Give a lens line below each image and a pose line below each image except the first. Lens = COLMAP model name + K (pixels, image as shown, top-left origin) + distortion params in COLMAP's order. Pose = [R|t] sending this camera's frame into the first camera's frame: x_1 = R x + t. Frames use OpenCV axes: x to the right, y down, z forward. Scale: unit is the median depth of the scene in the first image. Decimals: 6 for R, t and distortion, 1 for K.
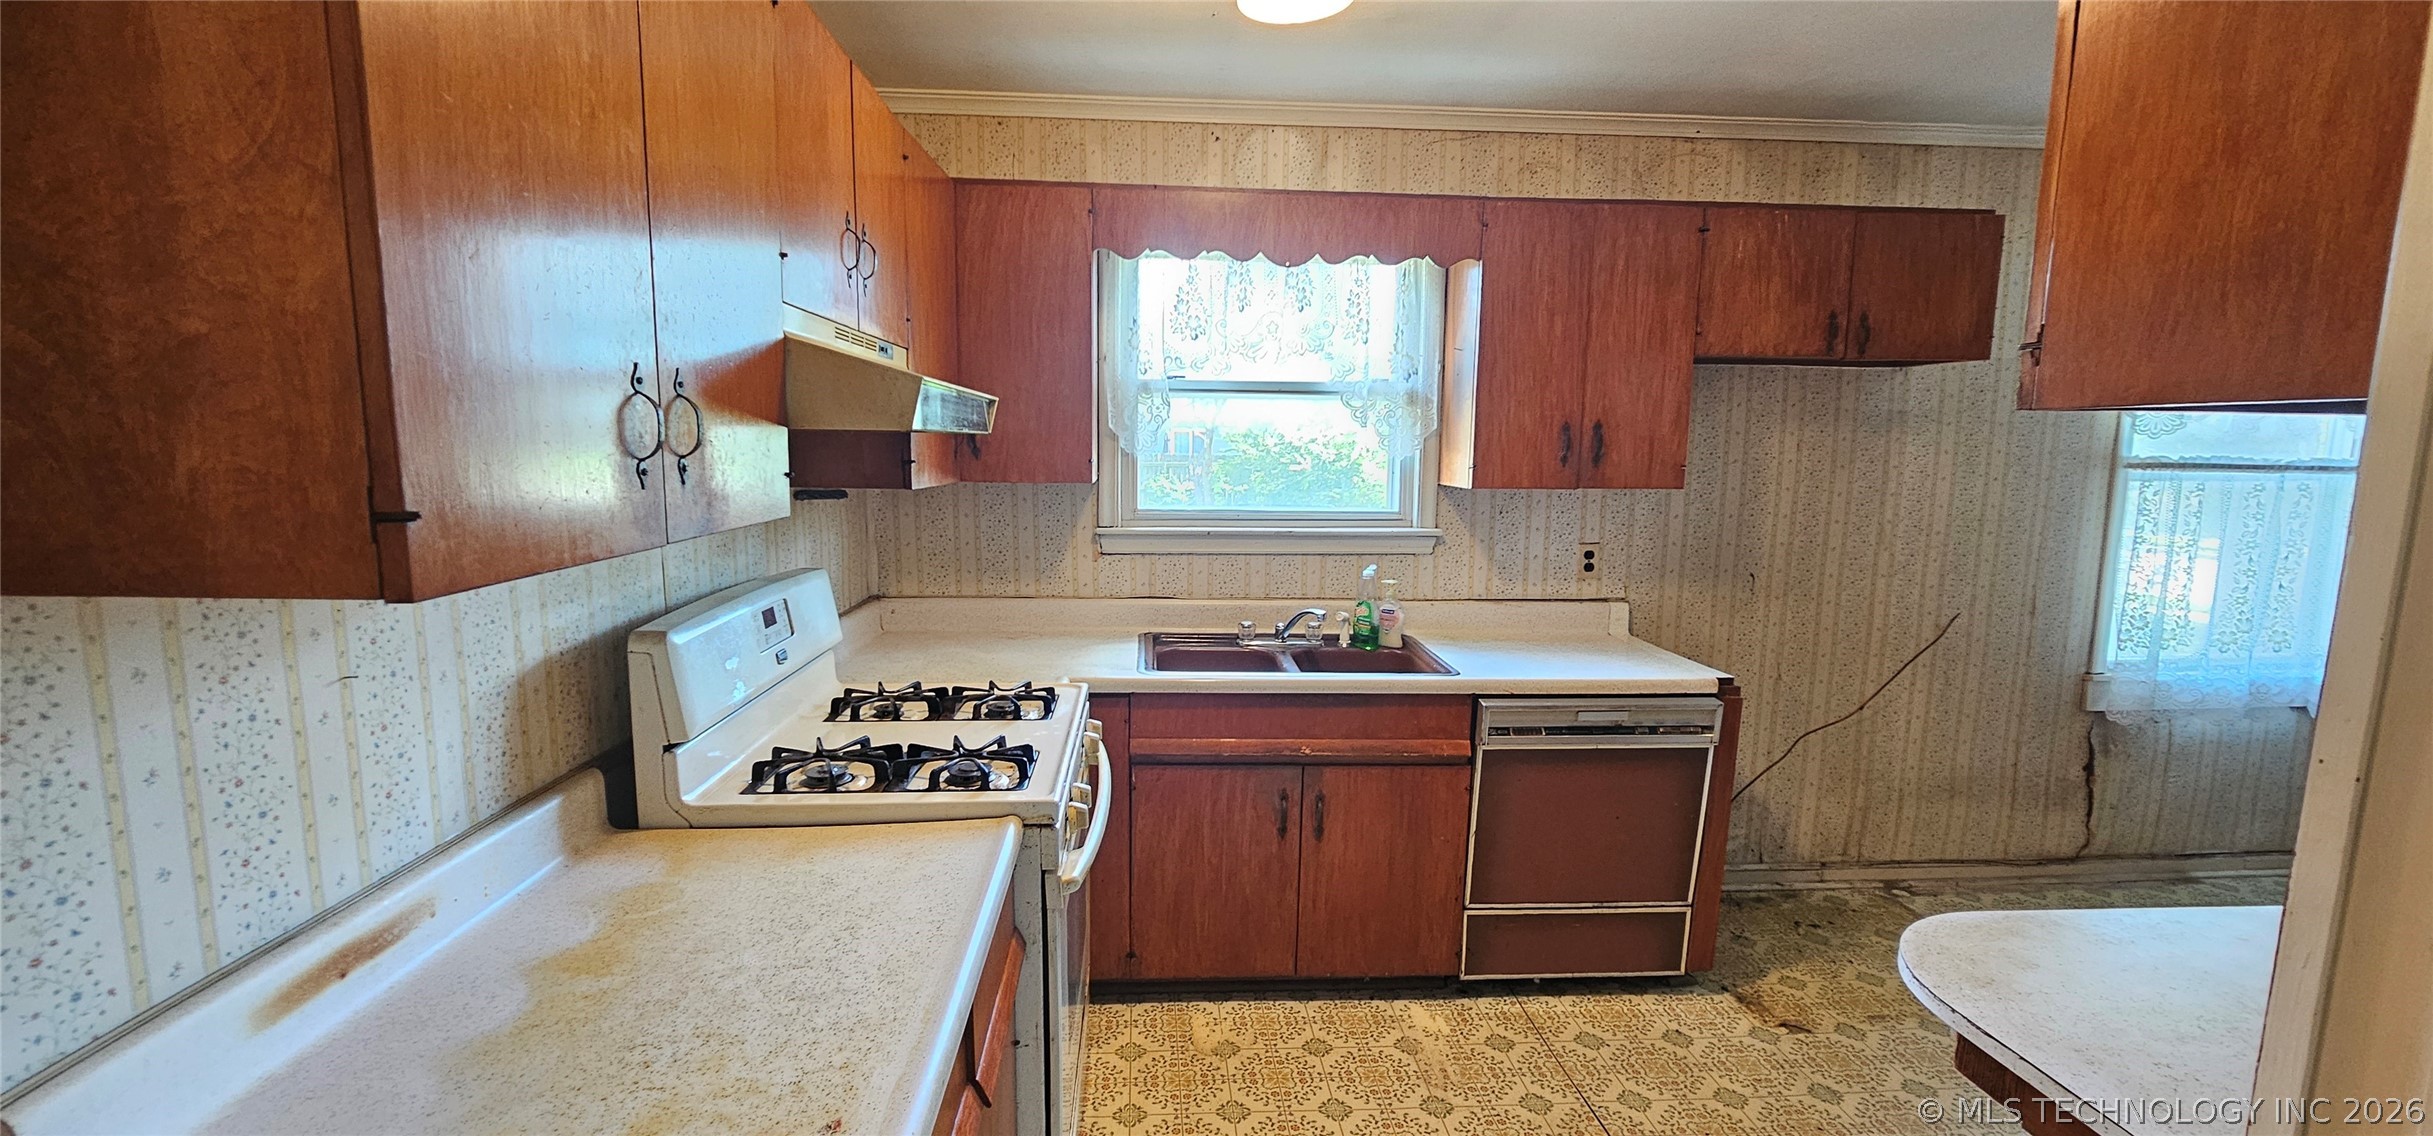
lens RADIAL K [[995.3, 0, 1206.2], [0, 995.3, 575.0], [0, 0, 1]] dist [0.000070, -0.000359]
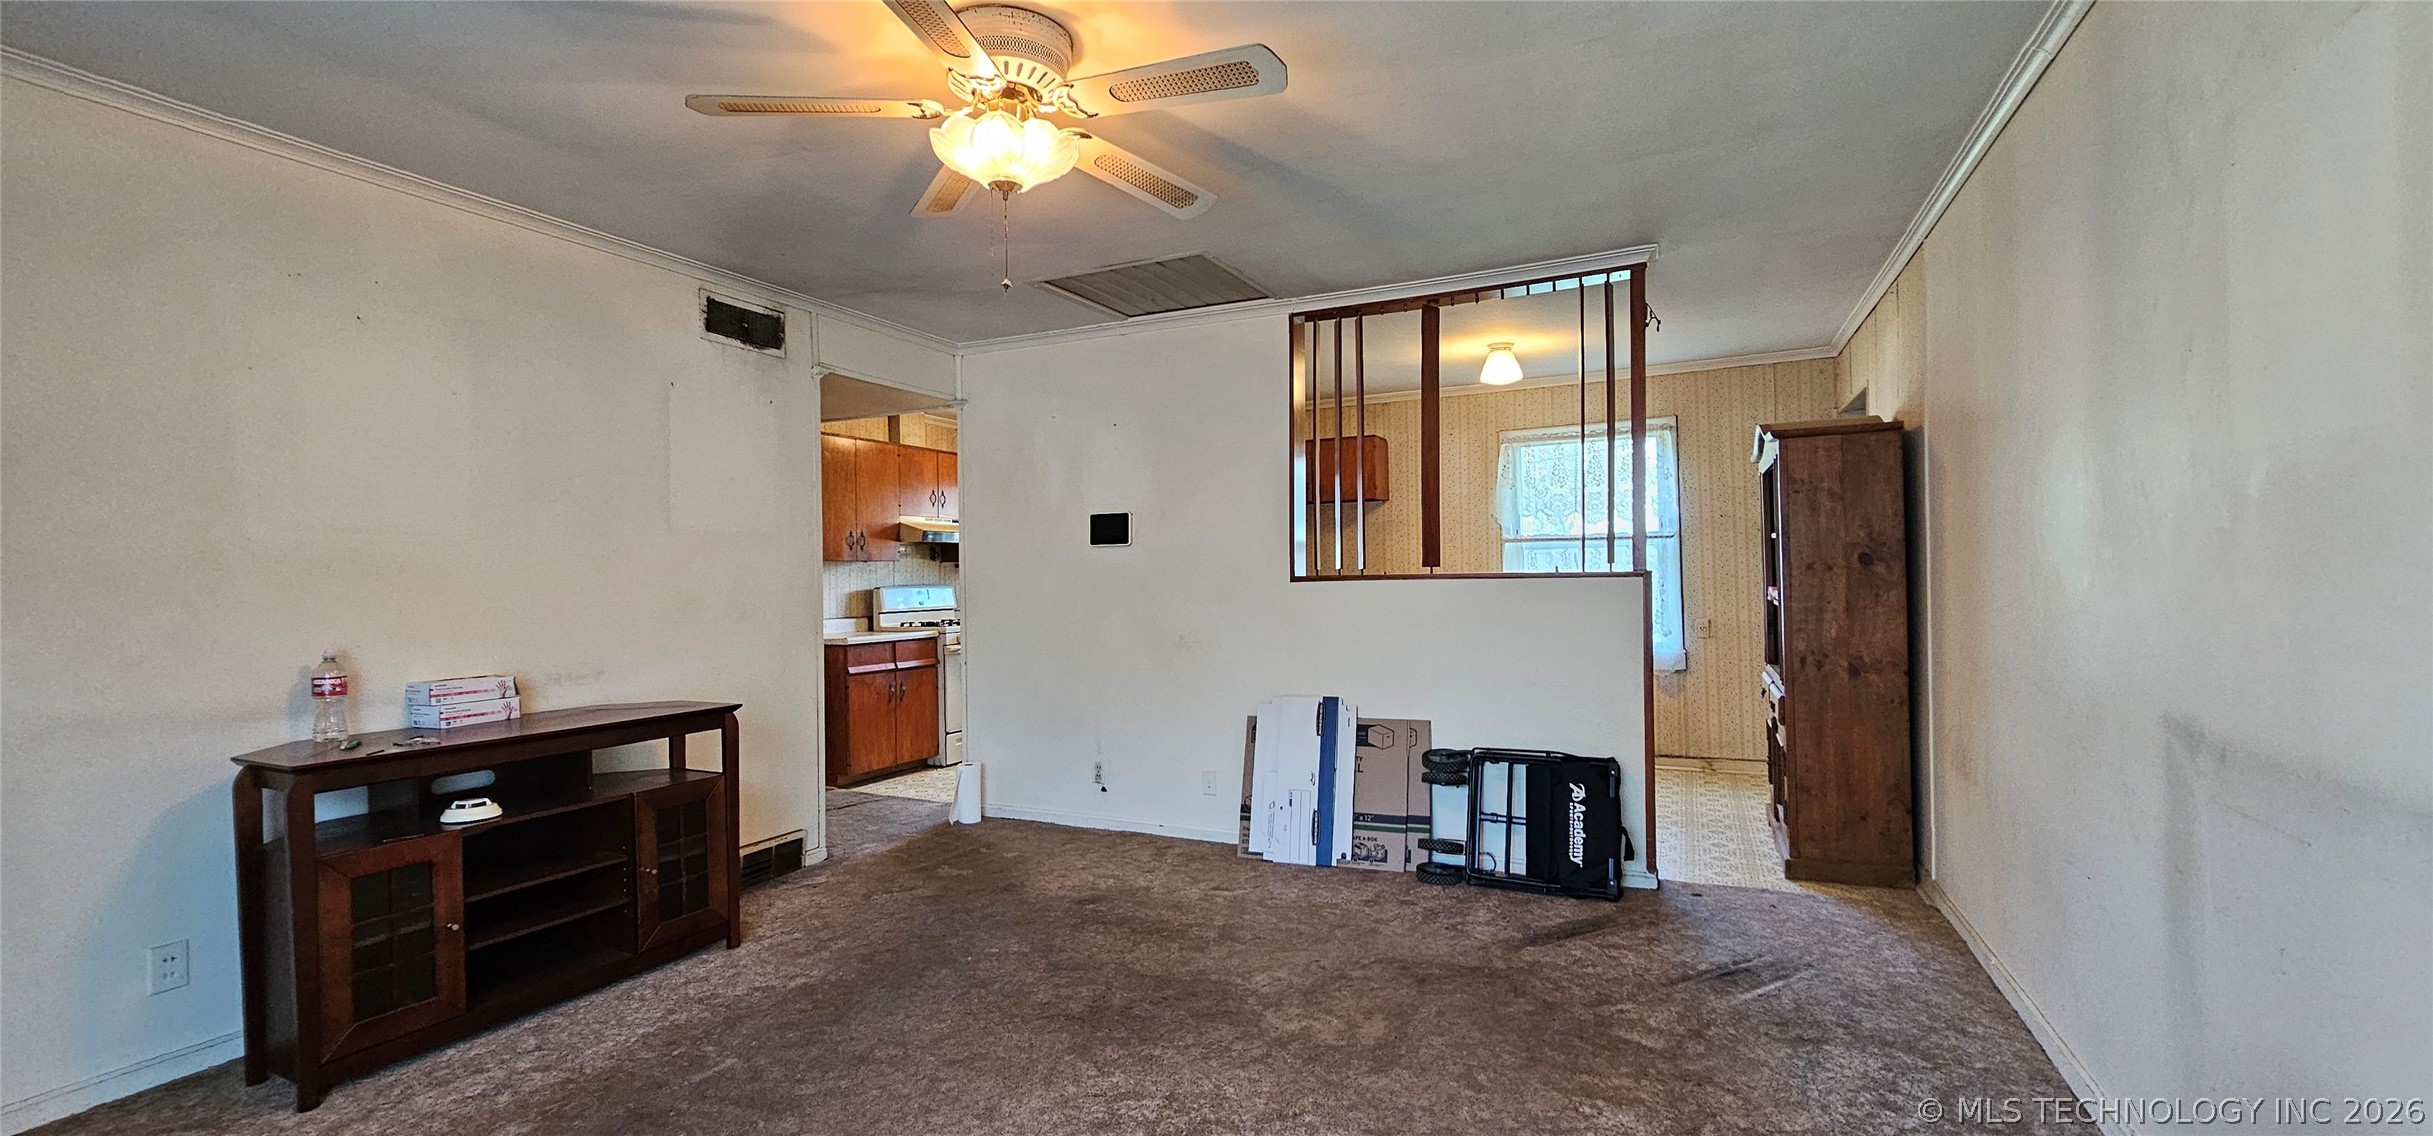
lens RADIAL K [[994.2, 0, 1209.0], [0, 994.2, 575.9], [0, 0, 1]] dist [0.002603, -0.005499]
pose [[0.870457, -0.022970, -0.491707, 1.398659], [-0.042072, 0.991784, -0.120811, 0.227861], [0.490442, 0.125848, 0.862339, -1.019371]]
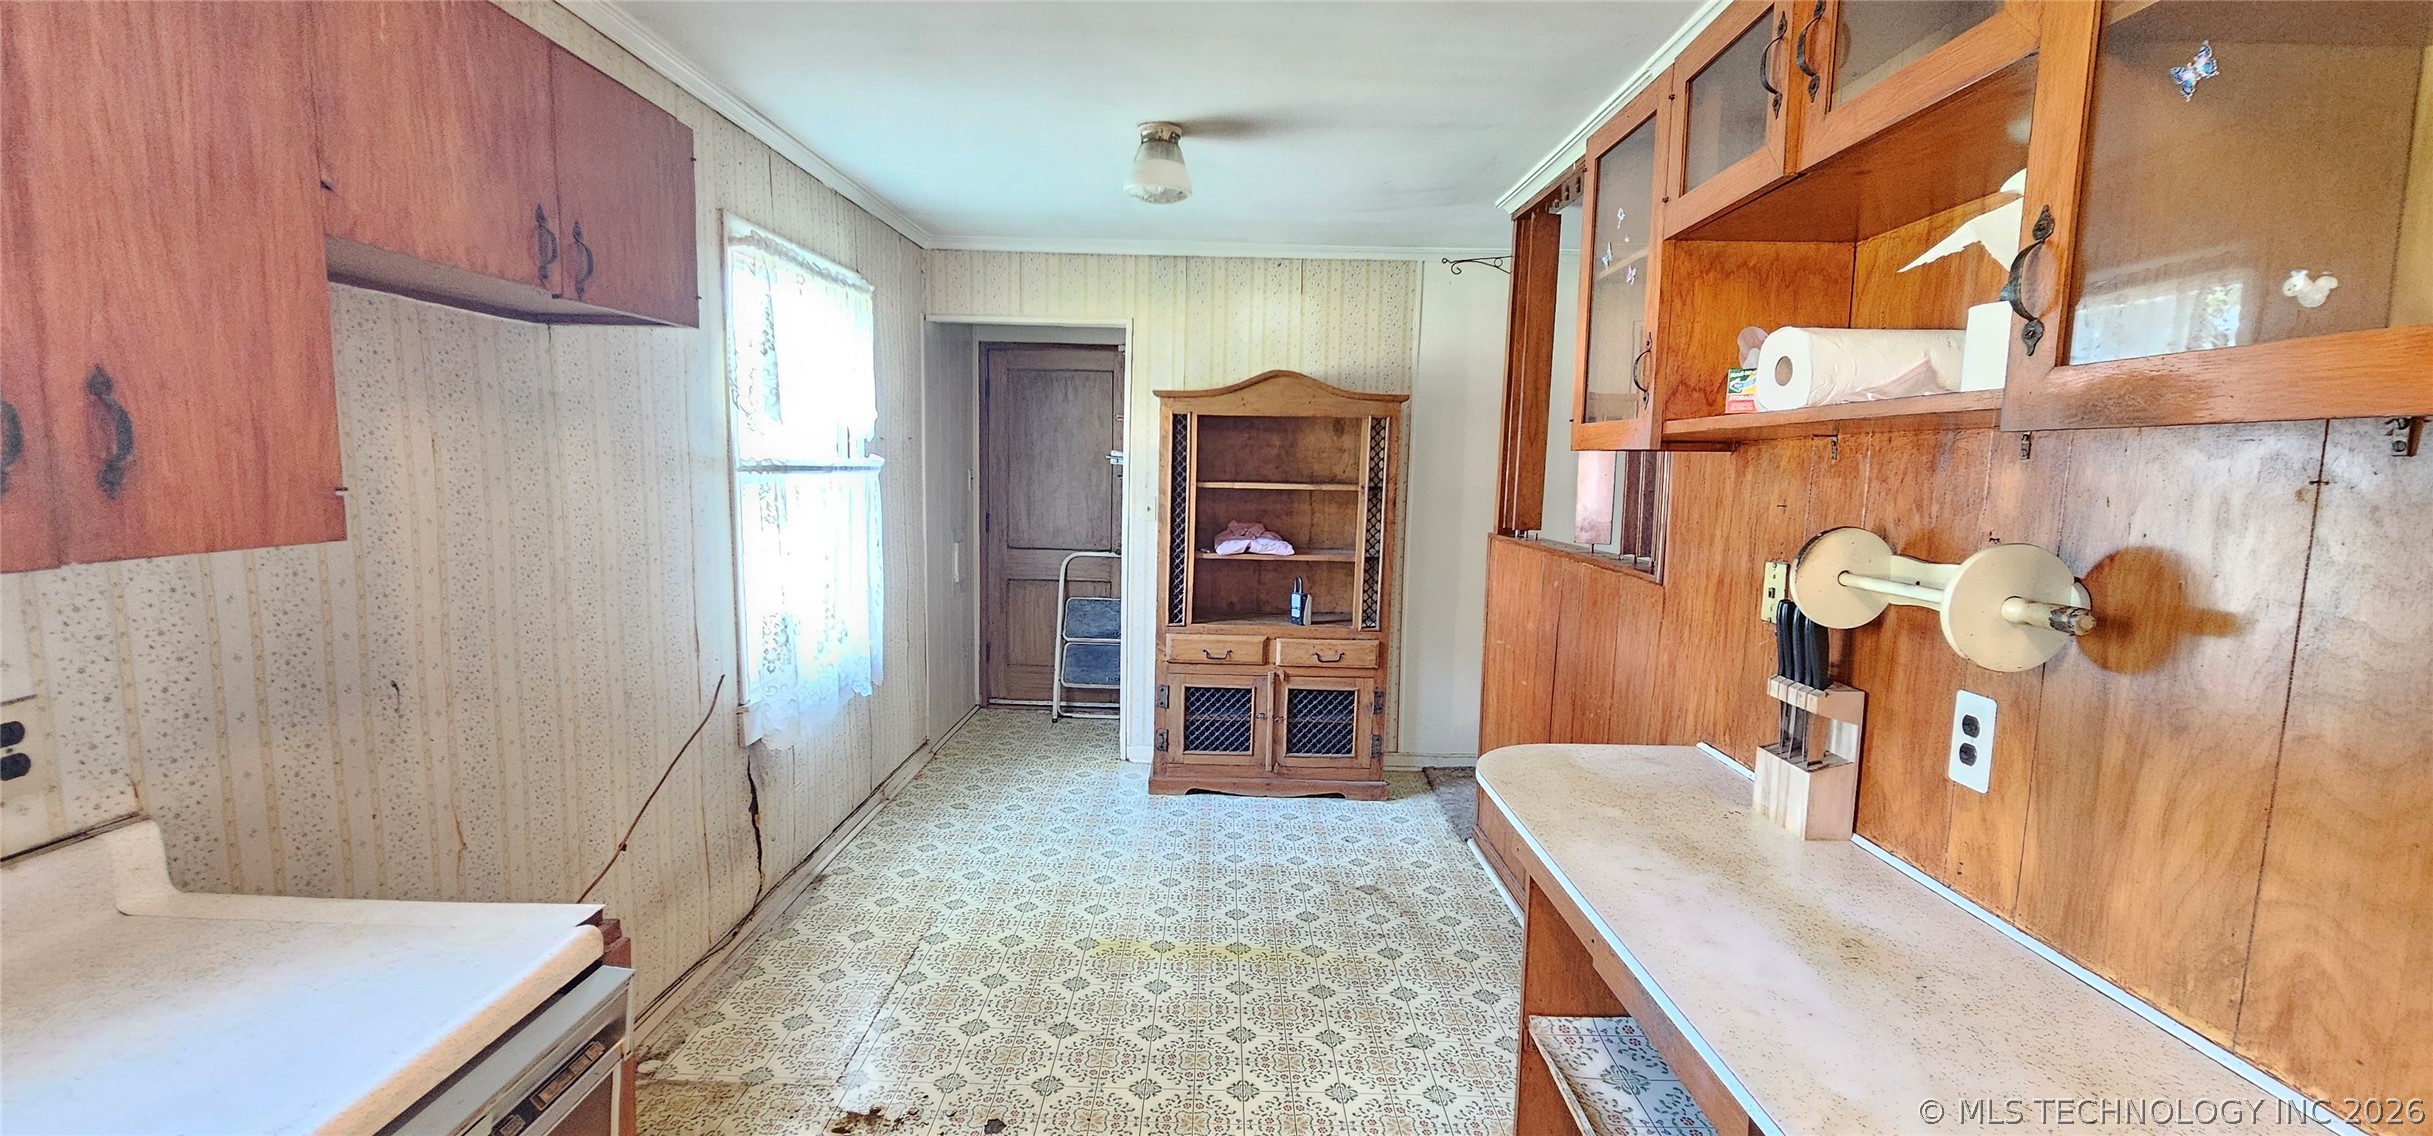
lens RADIAL K [[994.2, 0, 1209.0], [0, 994.2, 575.9], [0, 0, 1]] dist [0.002603, -0.005499]
pose [[0.081799, -0.122739, 0.989062, 0.066067], [0.114563, 0.986968, 0.113004, -0.068334], [-0.990043, 0.104067, 0.094795, 0.514869]]
